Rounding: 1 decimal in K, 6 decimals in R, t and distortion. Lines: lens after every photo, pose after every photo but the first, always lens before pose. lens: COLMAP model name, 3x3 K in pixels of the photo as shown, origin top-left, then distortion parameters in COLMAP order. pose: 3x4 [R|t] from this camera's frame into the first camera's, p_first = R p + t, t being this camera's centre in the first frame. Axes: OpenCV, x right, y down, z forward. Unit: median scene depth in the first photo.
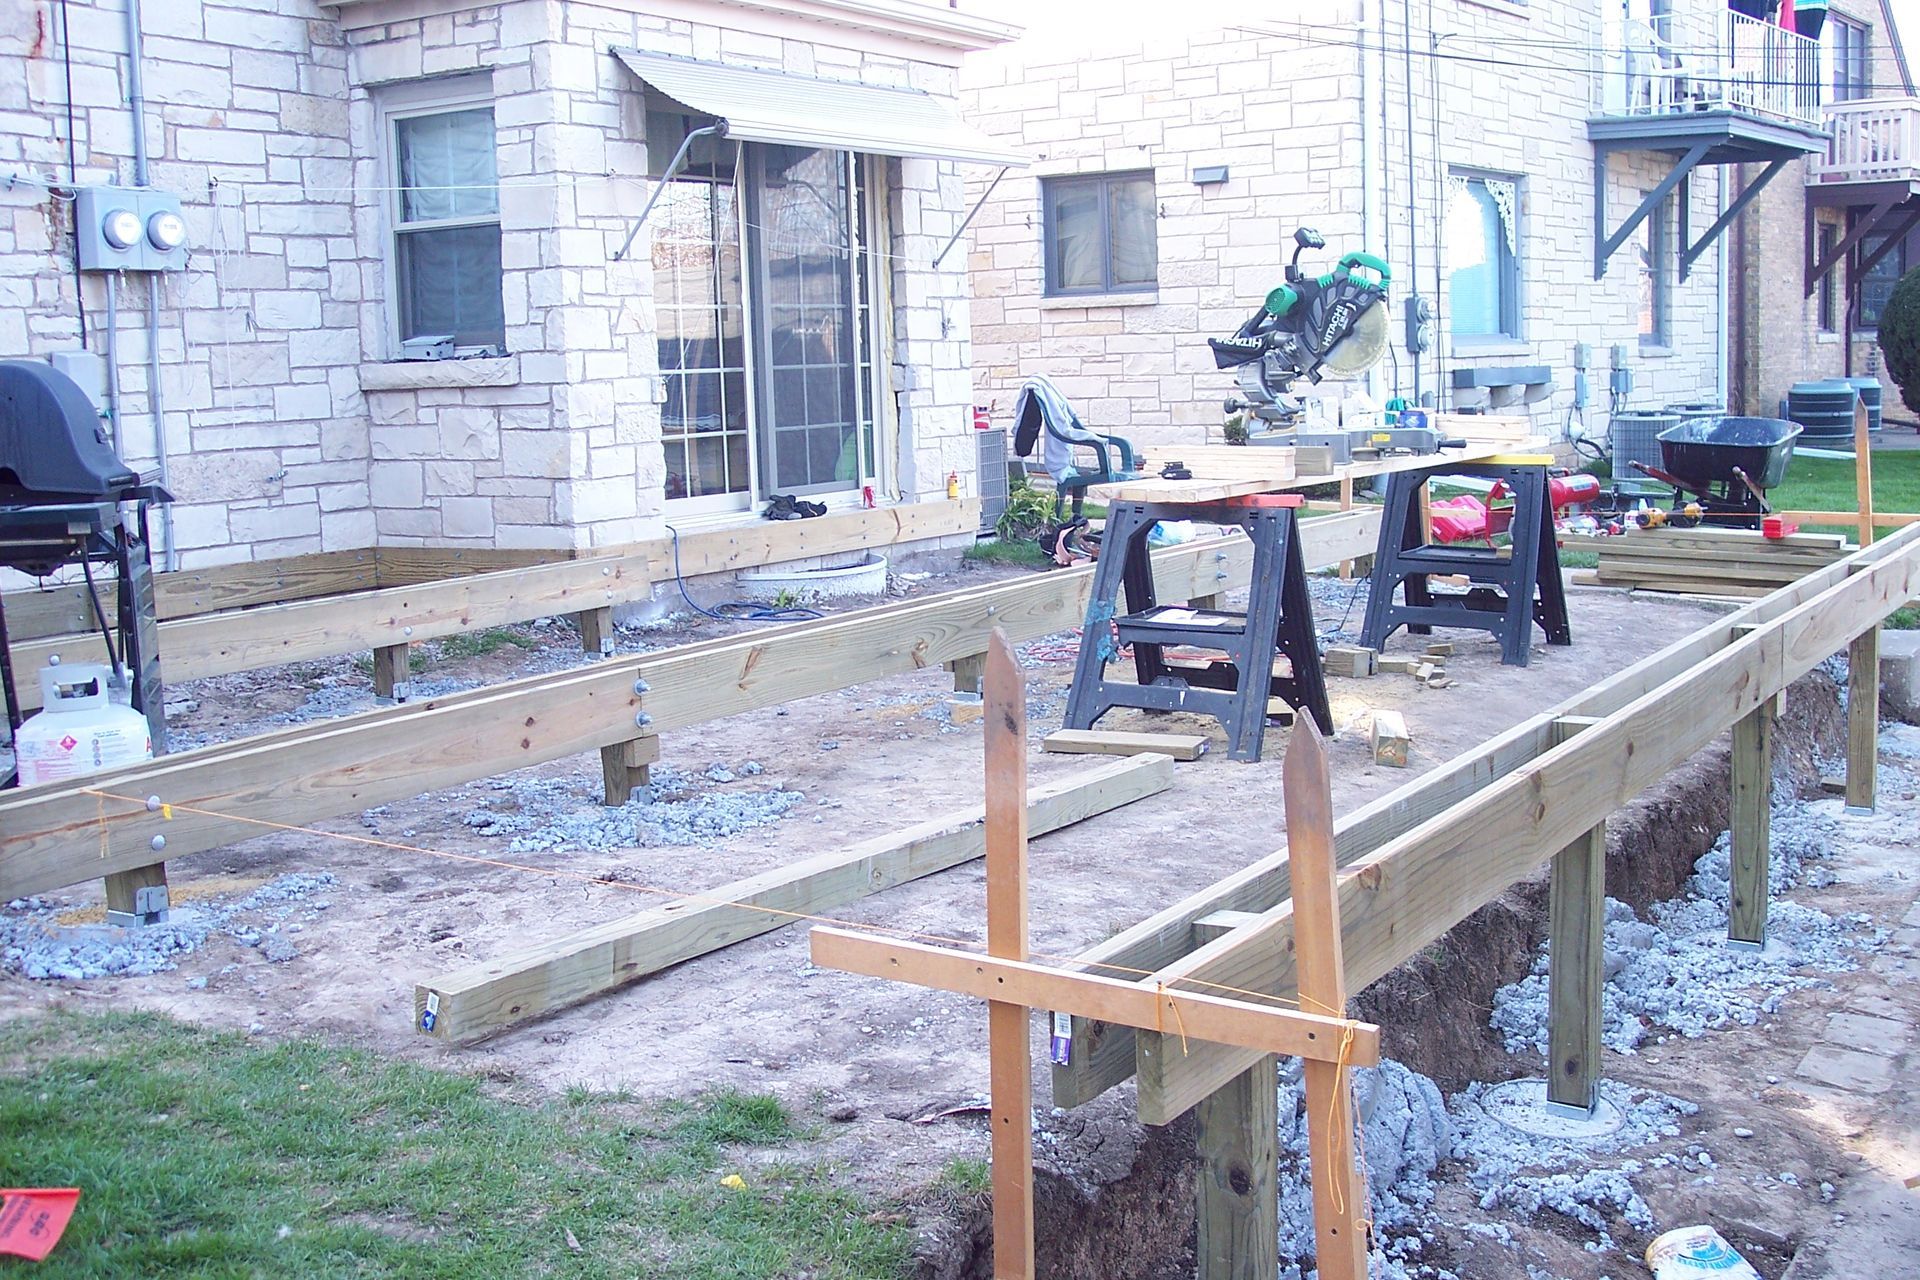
lens RADIAL K [[2230.0, 0, 973.5], [0, 2230.0, 654.2], [0, 0, 1]] dist [-0.099100, 0.000000]
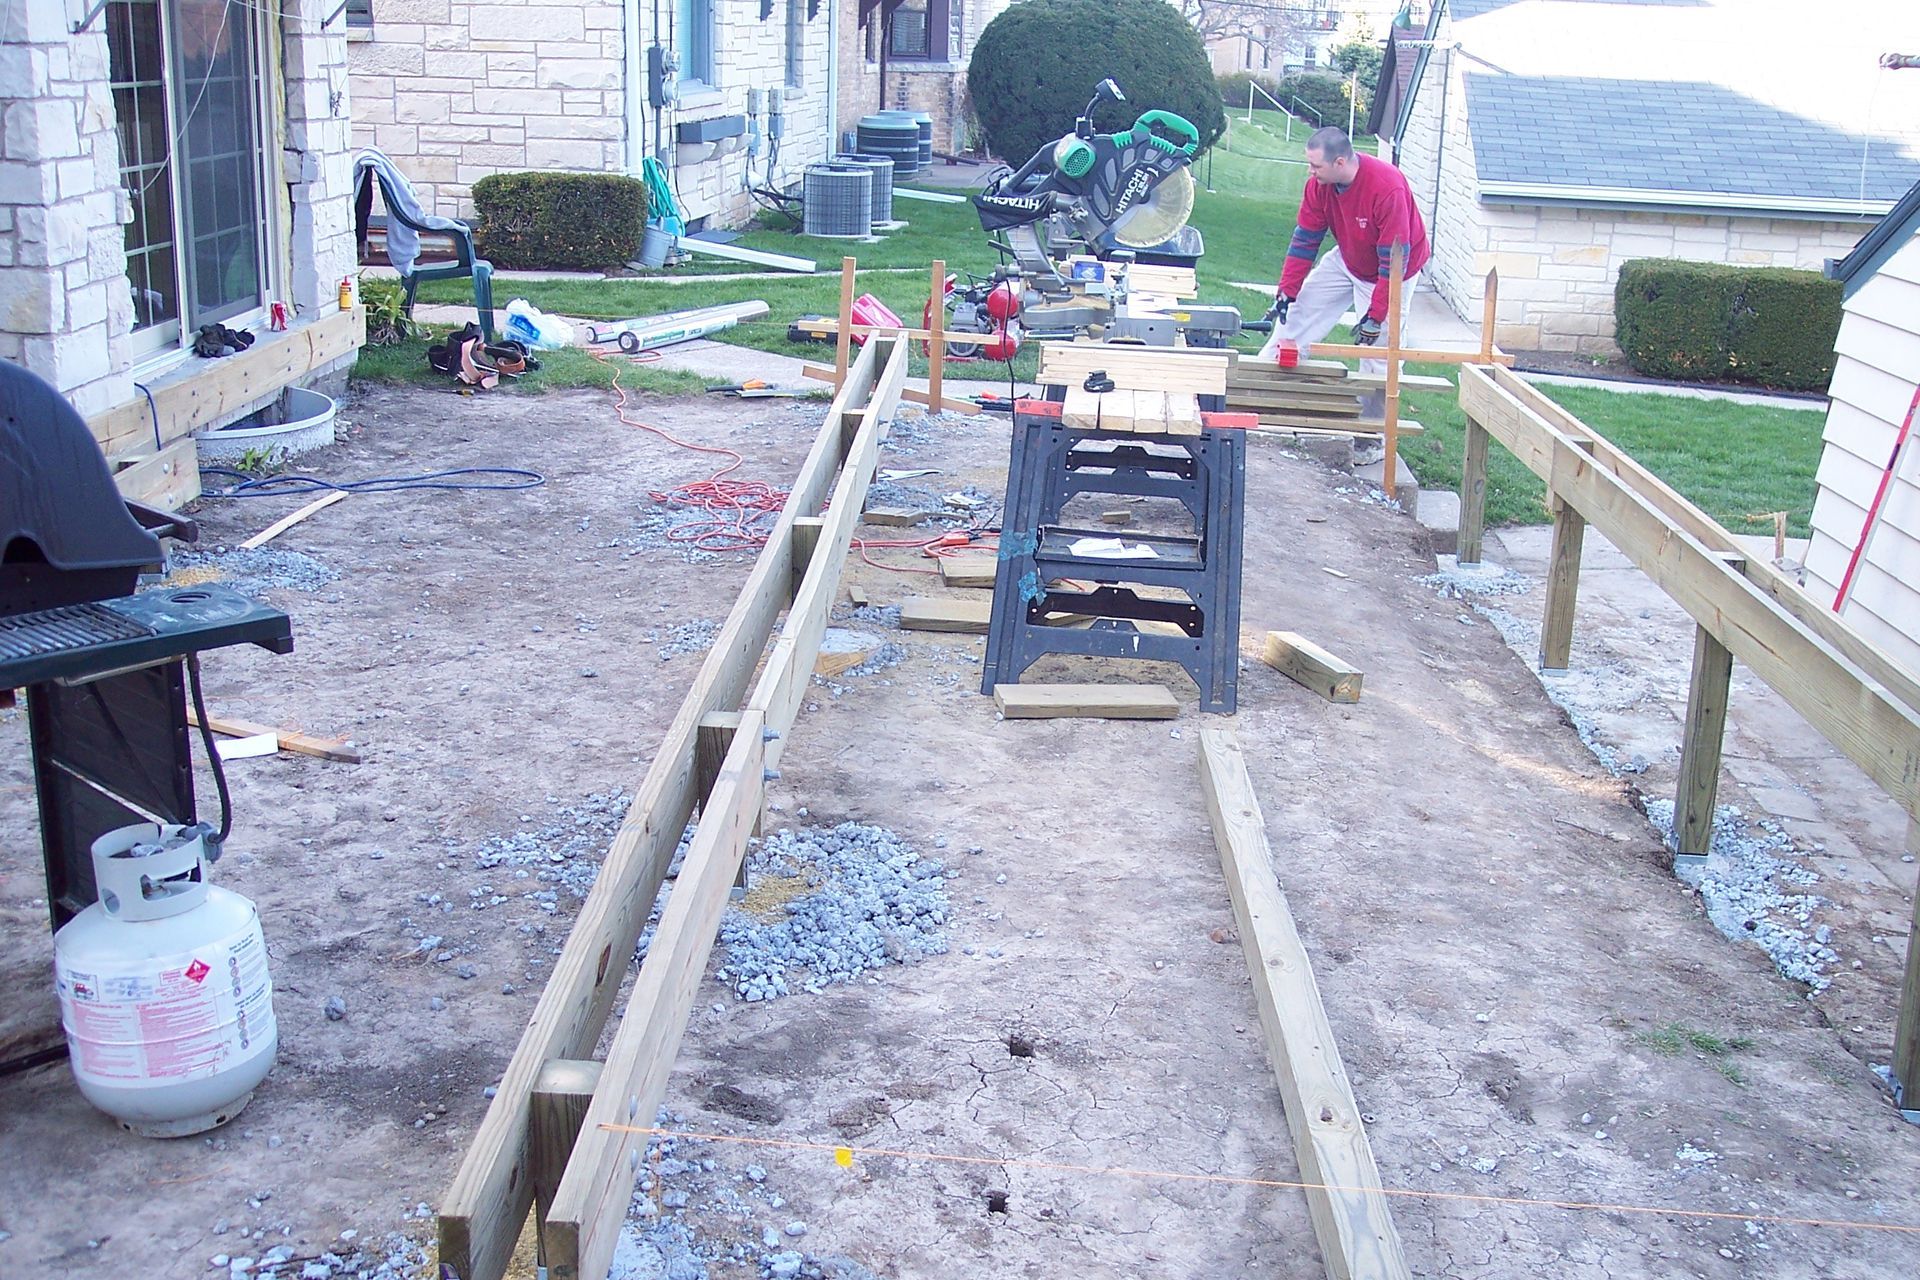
lens RADIAL K [[2230.0, 0, 958.2], [0, 2230.0, 642.0], [0, 0, 1]] dist [-0.099100, 0.000000]
pose [[0.856011, -0.084821, 0.509951, -0.276063], [0.010411, 0.989076, 0.147039, -0.073884], [-0.516852, -0.120558, 0.847543, 0.183406]]
